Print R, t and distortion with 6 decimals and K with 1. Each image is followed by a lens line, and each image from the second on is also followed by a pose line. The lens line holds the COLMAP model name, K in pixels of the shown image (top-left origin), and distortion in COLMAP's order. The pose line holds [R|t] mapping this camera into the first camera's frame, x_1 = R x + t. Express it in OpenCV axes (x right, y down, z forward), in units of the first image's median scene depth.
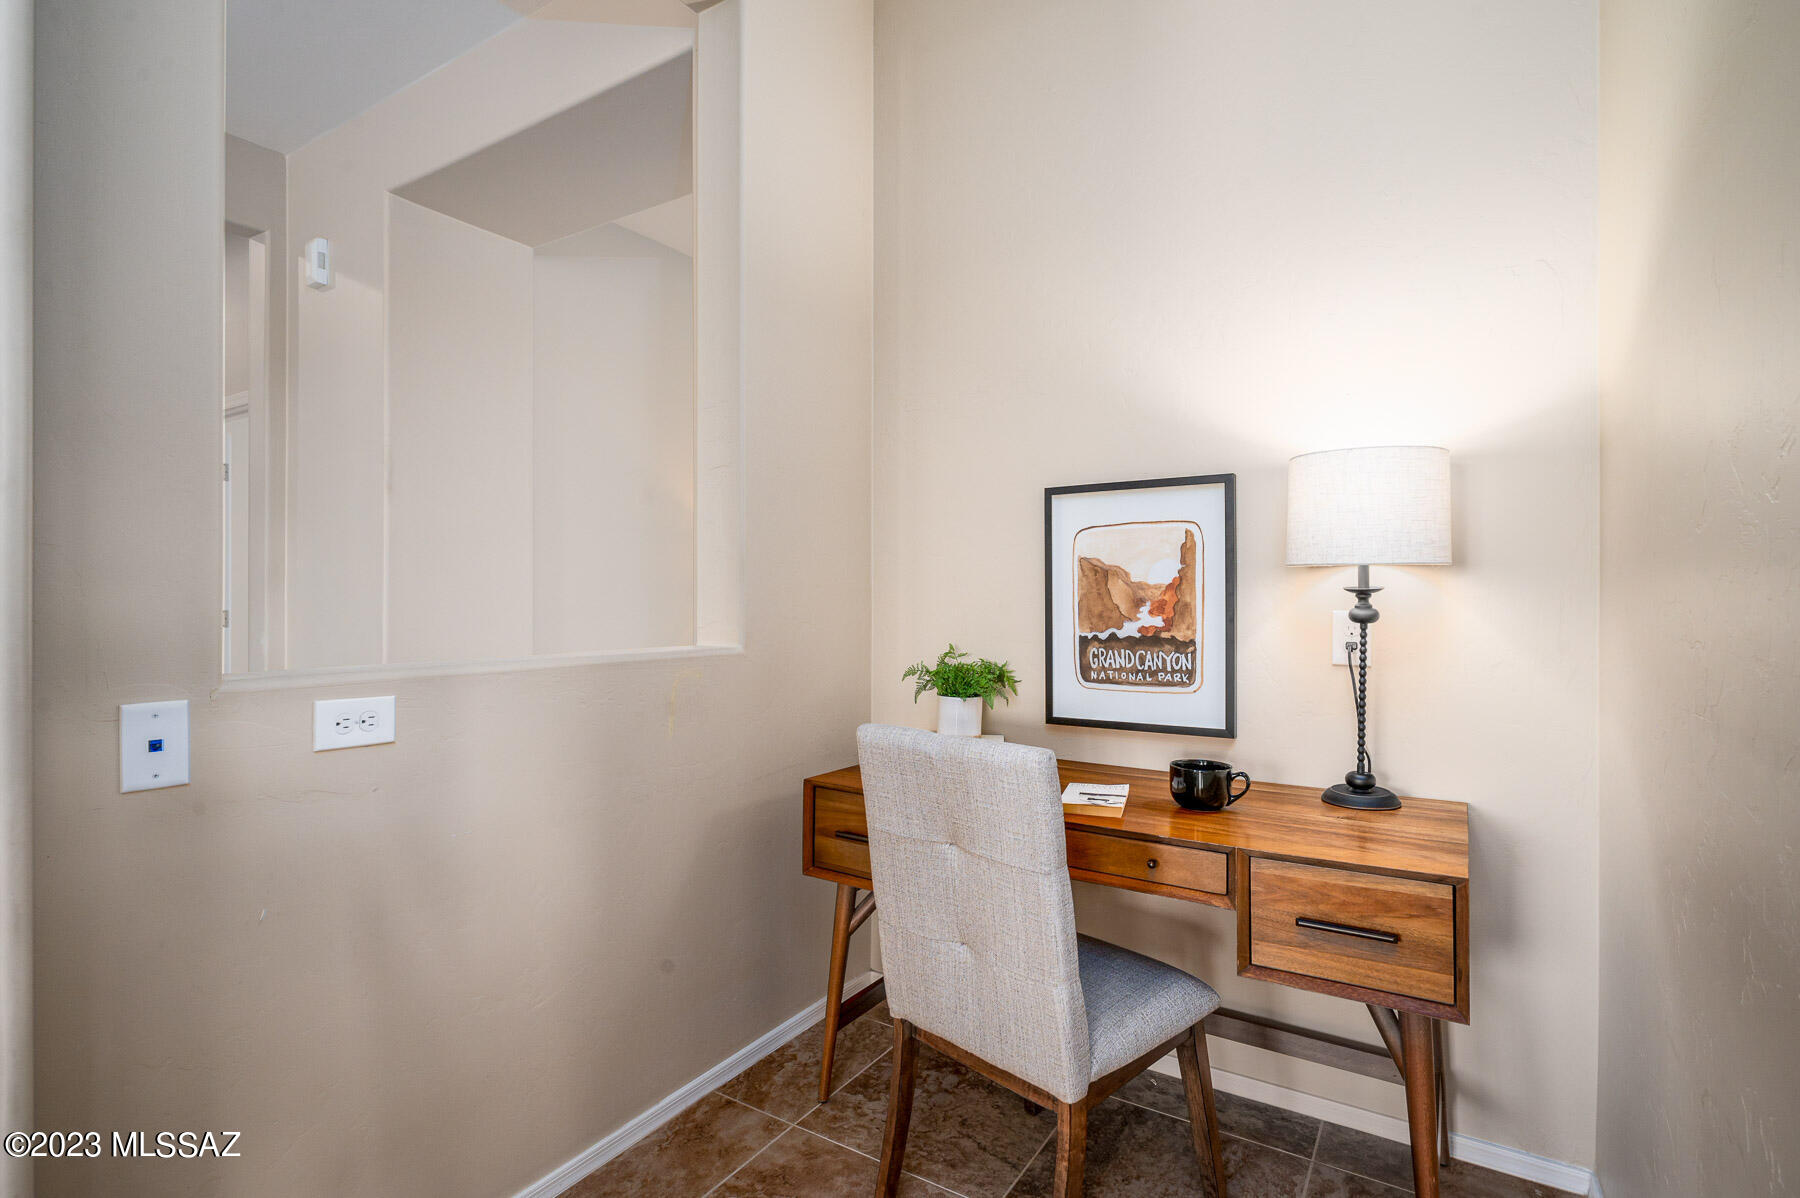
lens RADIAL K [[867.4, 0, 895.0], [0, 867.4, 595.9], [0, 0, 1]] dist [-0.000773, -0.001554]
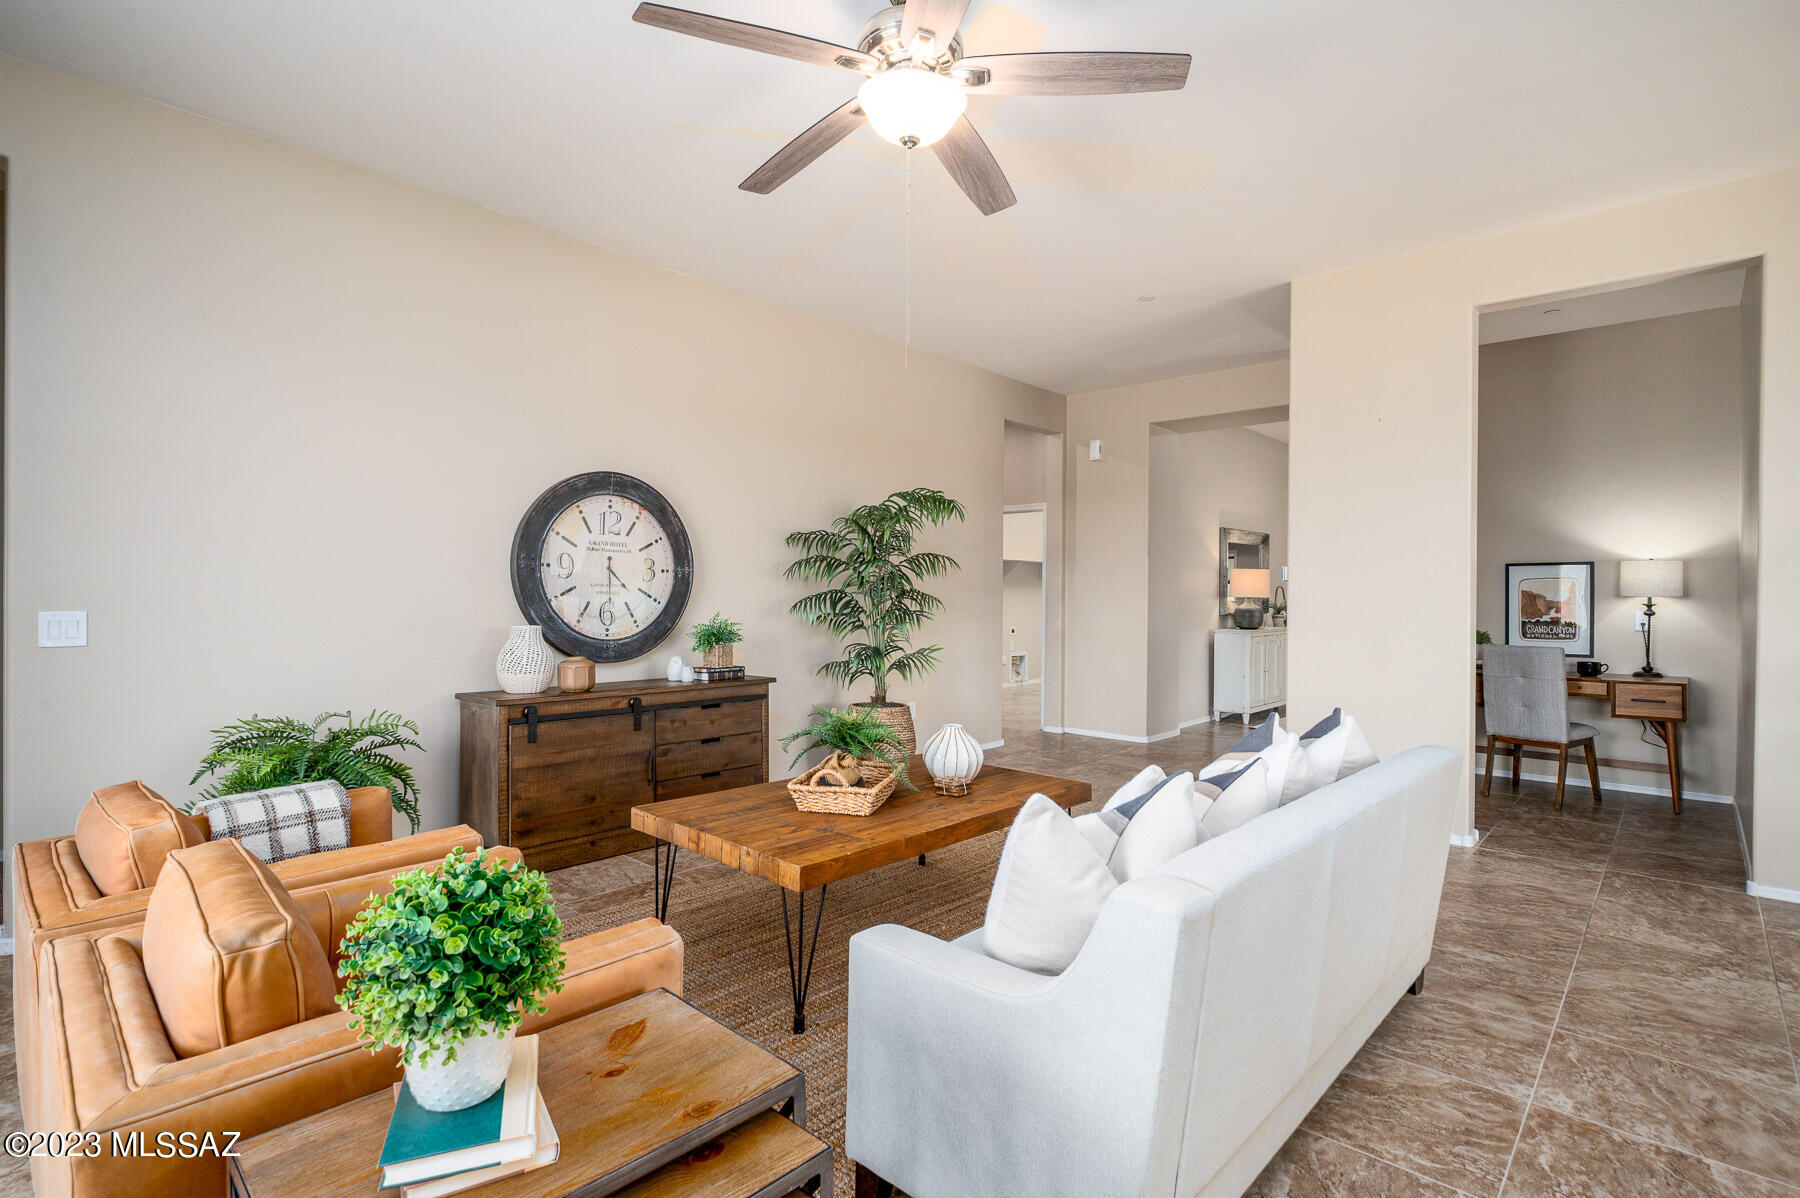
lens RADIAL K [[867.4, 0, 905.0], [0, 867.4, 600.1], [0, 0, 1]] dist [-0.000773, -0.001554]
pose [[0.984729, 0.004916, -0.174026, -1.430375], [-0.004823, 0.999988, 0.000960, -0.011908], [0.174029, -0.000106, 0.984741, -2.326198]]
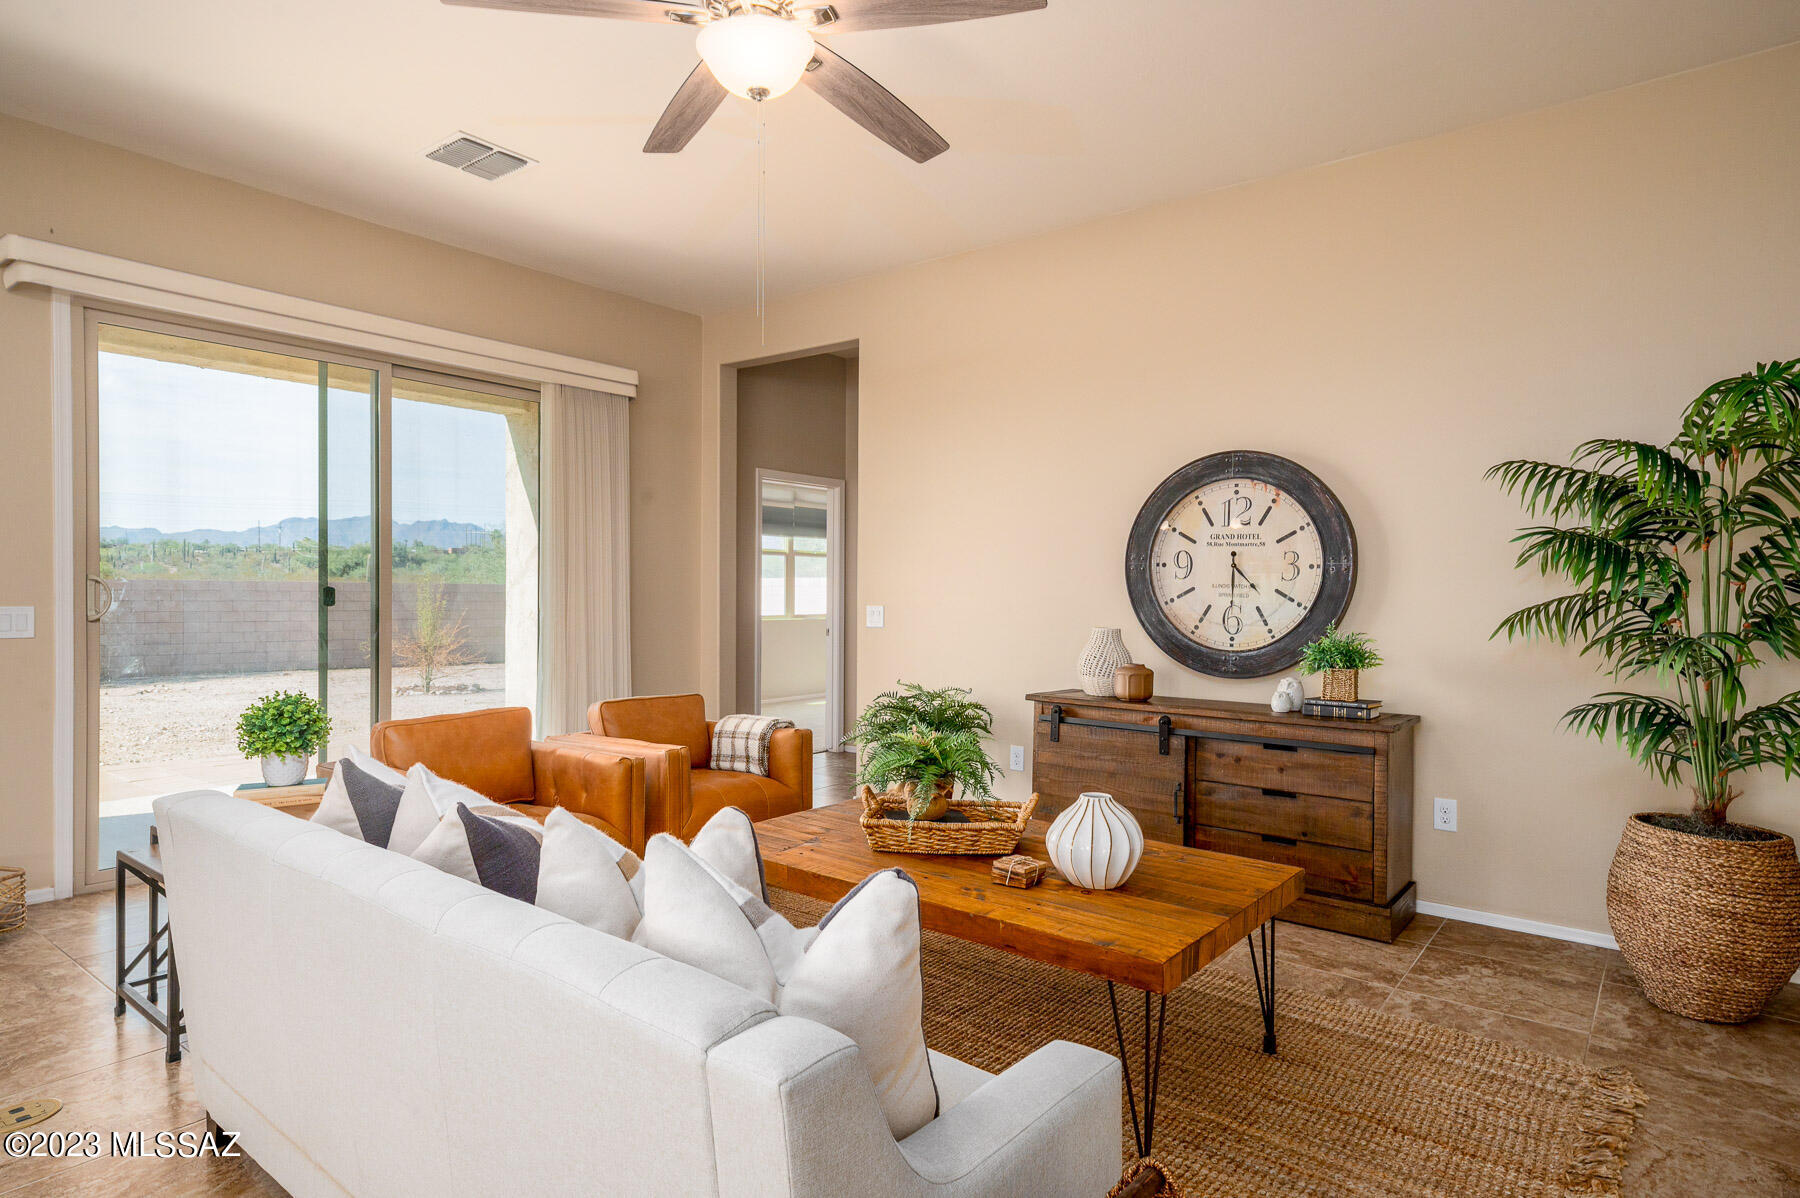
lens RADIAL K [[997.1, 0, 898.4], [0, 997.1, 595.2], [0, 0, 1]] dist [-0.006265, -0.001295]
pose [[-0.103816, -0.000995, -0.994596, 1.839760], [-0.014794, 0.999890, 0.000544, -0.020832], [0.994487, 0.014770, -0.103819, 2.424306]]
